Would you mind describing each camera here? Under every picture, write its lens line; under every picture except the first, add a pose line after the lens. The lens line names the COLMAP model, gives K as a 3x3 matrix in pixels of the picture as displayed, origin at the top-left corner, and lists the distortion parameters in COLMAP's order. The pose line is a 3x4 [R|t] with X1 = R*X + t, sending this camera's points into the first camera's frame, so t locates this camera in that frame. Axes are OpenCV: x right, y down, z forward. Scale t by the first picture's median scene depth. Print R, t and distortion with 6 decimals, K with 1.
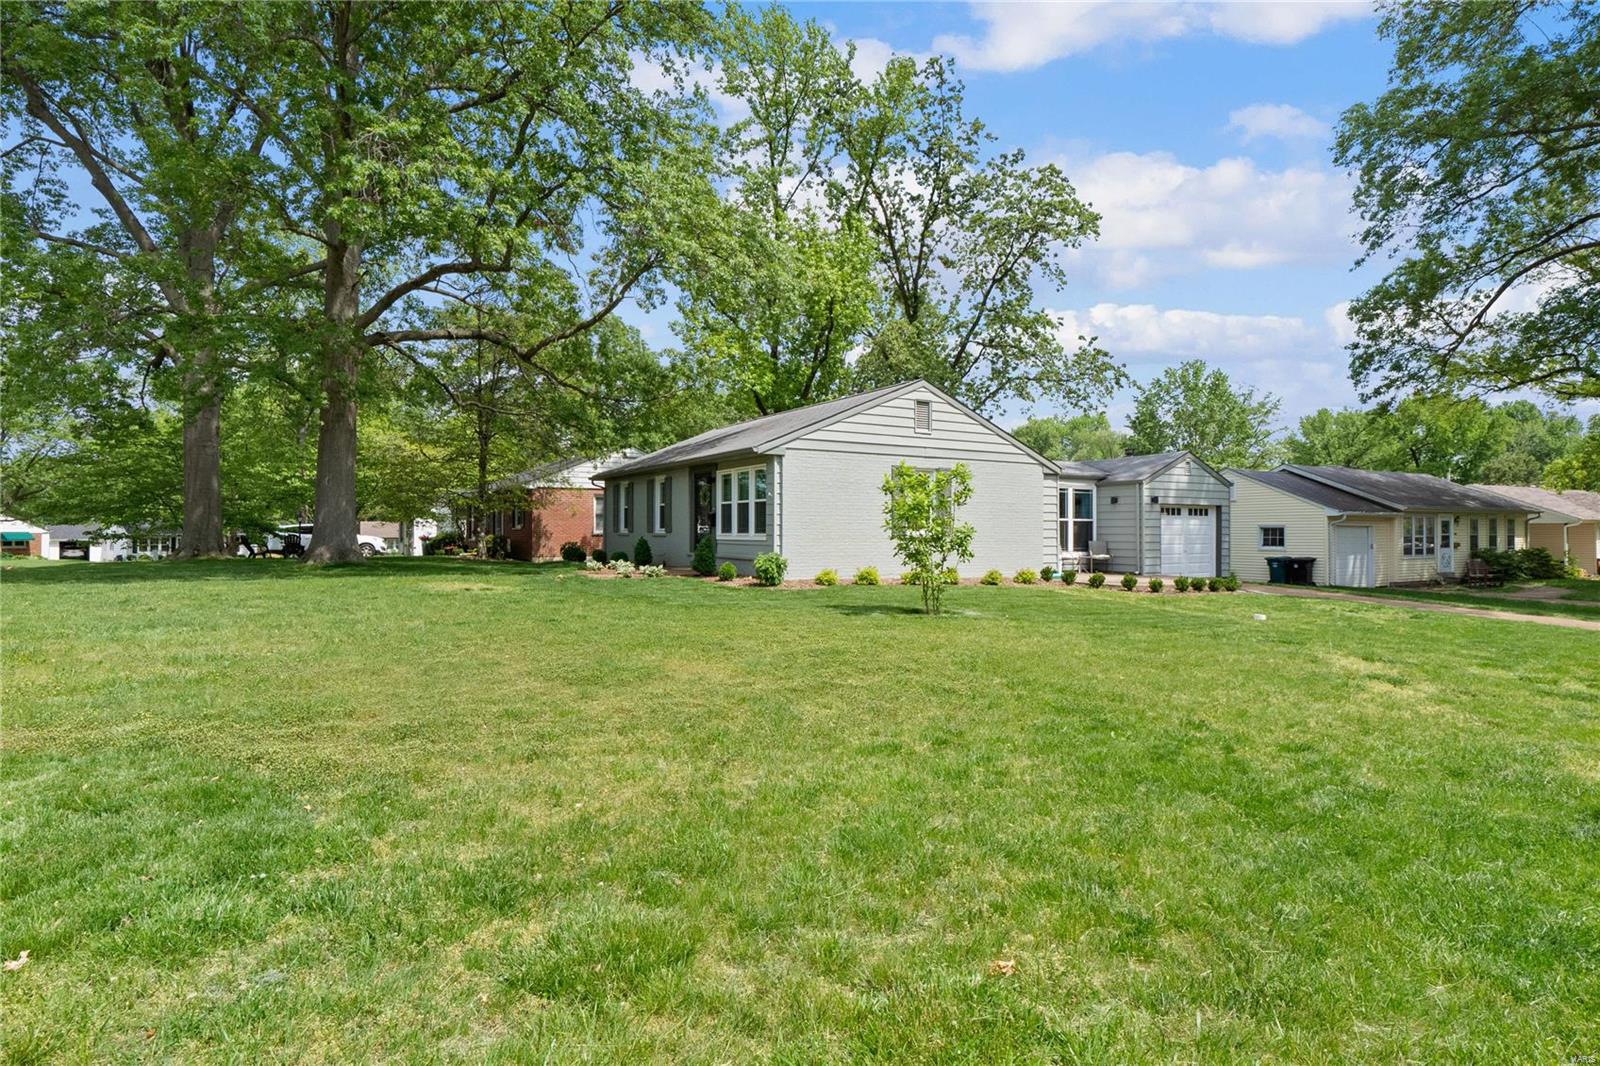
lens RADIAL K [[787.2, 0, 800.0], [0, 787.2, 533.0], [0, 0, 1]] dist [0.000002, 0.000049]
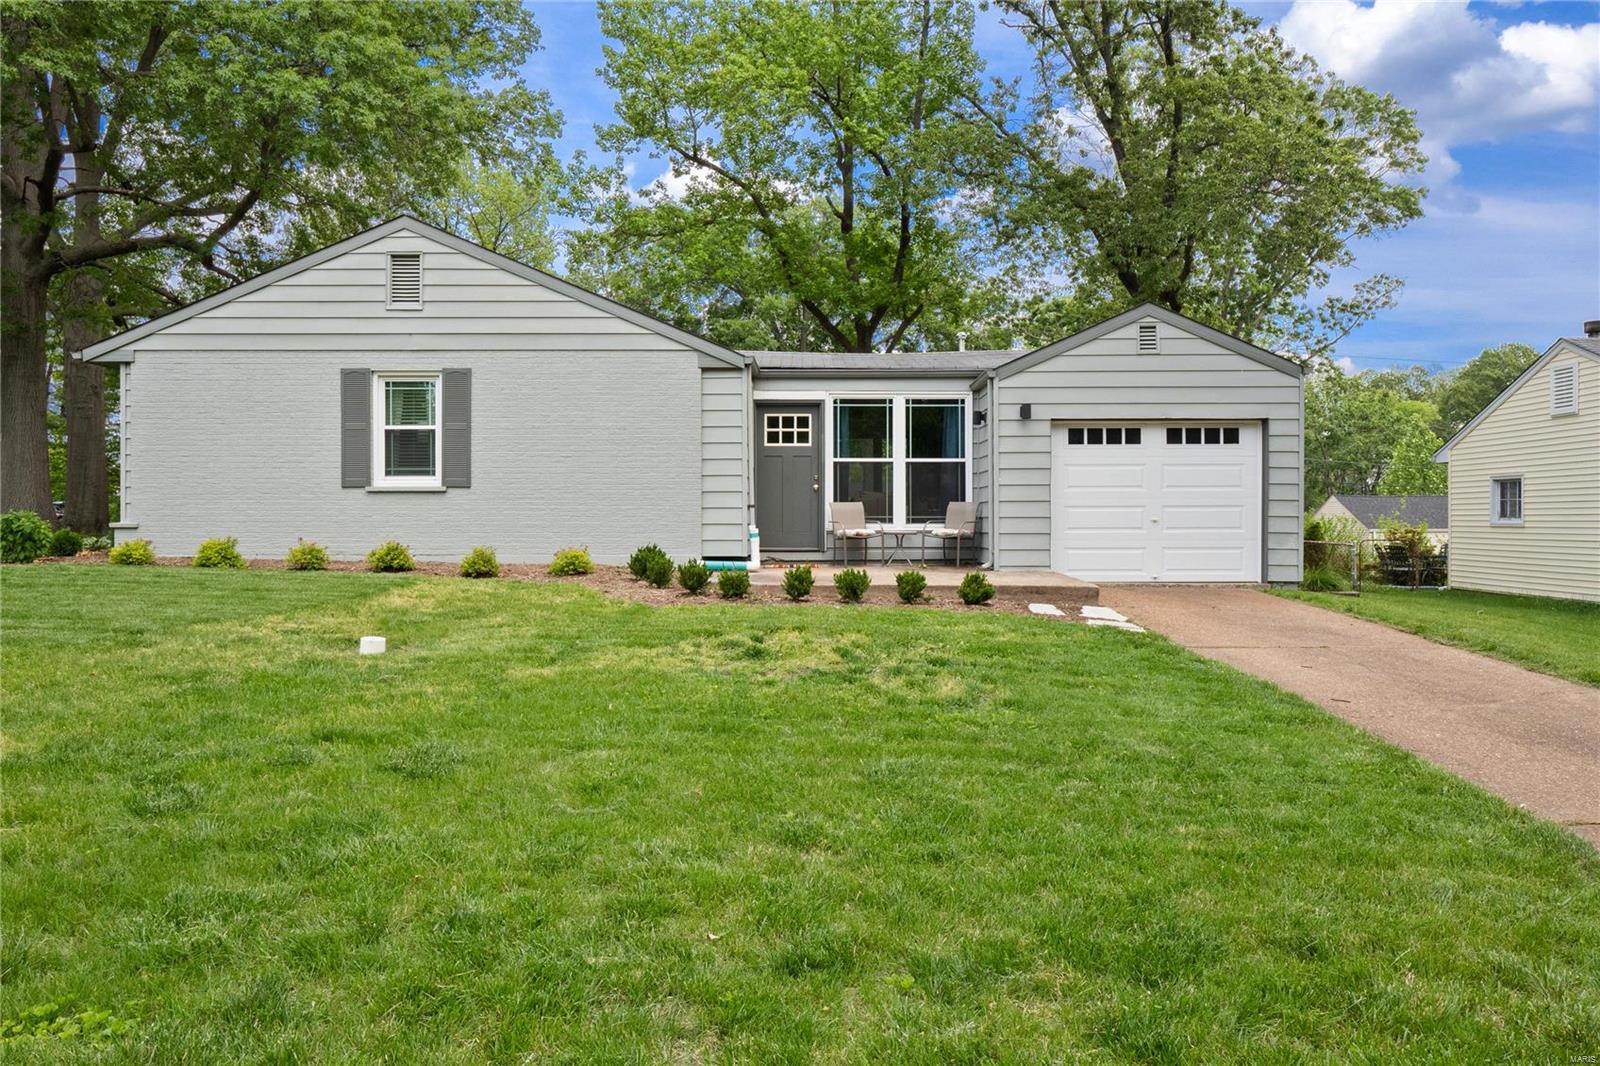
lens RADIAL K [[1177.7, 0, 800.0], [0, 1177.7, 533.0], [0, 0, 1]] dist [0.000216, 0.000146]
pose [[0.885151, -0.004069, -0.465286, 0.720948], [0.005928, 0.999979, 0.002533, 0.031677], [0.465266, -0.005000, 0.885157, 0.330941]]
